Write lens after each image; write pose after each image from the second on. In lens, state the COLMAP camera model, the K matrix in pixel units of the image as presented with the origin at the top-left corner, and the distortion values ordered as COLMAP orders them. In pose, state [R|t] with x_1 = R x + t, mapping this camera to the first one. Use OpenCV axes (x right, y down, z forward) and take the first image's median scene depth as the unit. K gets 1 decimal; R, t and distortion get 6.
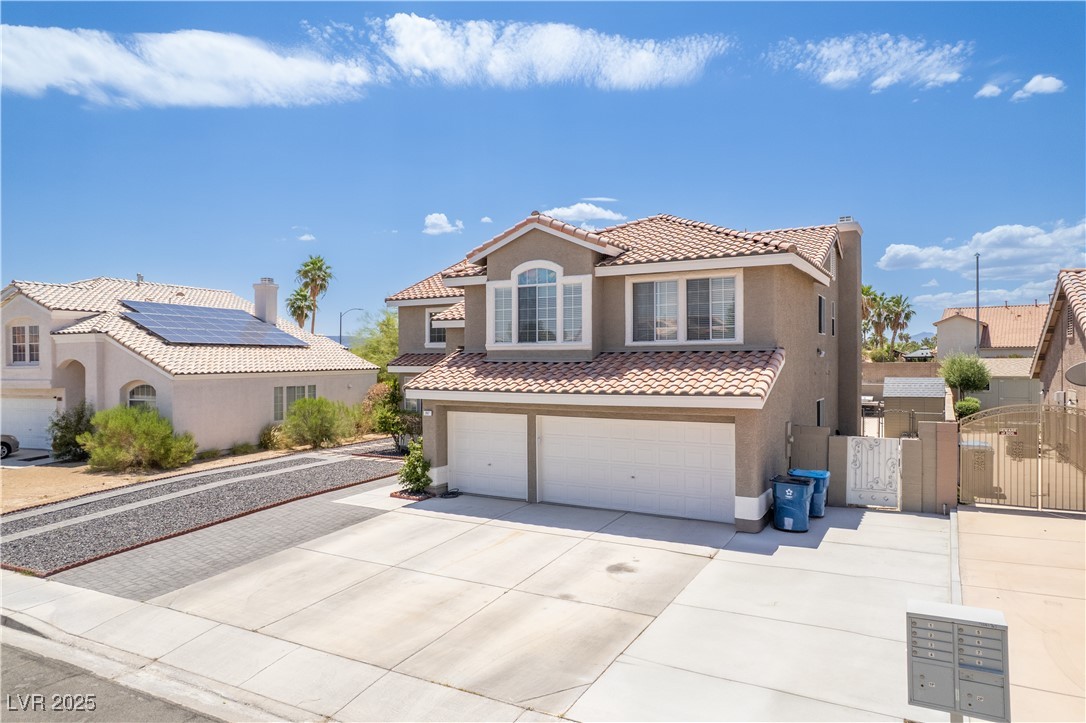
lens RADIAL K [[674.2, 0, 543.0], [0, 674.2, 361.5], [0, 0, 1]] dist [-0.073056, 0.061180]
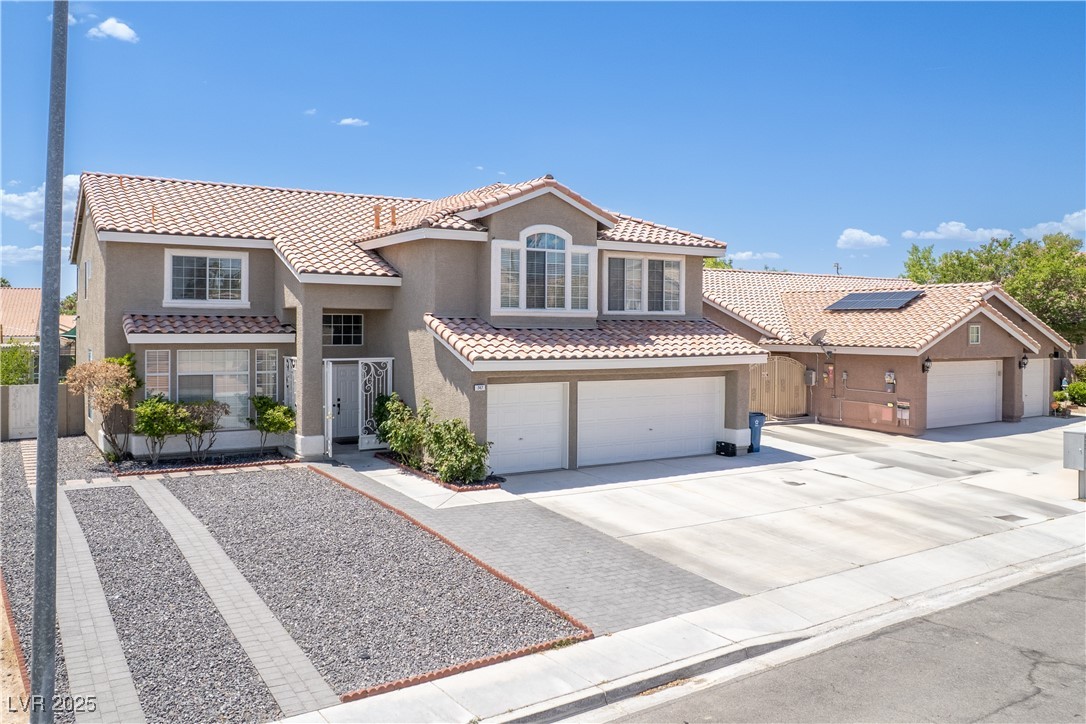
lens RADIAL K [[821.7, 0, 474.8], [0, 821.7, 332.0], [0, 0, 1]] dist [-0.086950, 0.070498]
pose [[0.533931, 0.000594, 0.845528, -1.112610], [-0.004227, 0.999989, 0.001966, 0.003620], [-0.845517, -0.004624, 0.533928, 0.468166]]
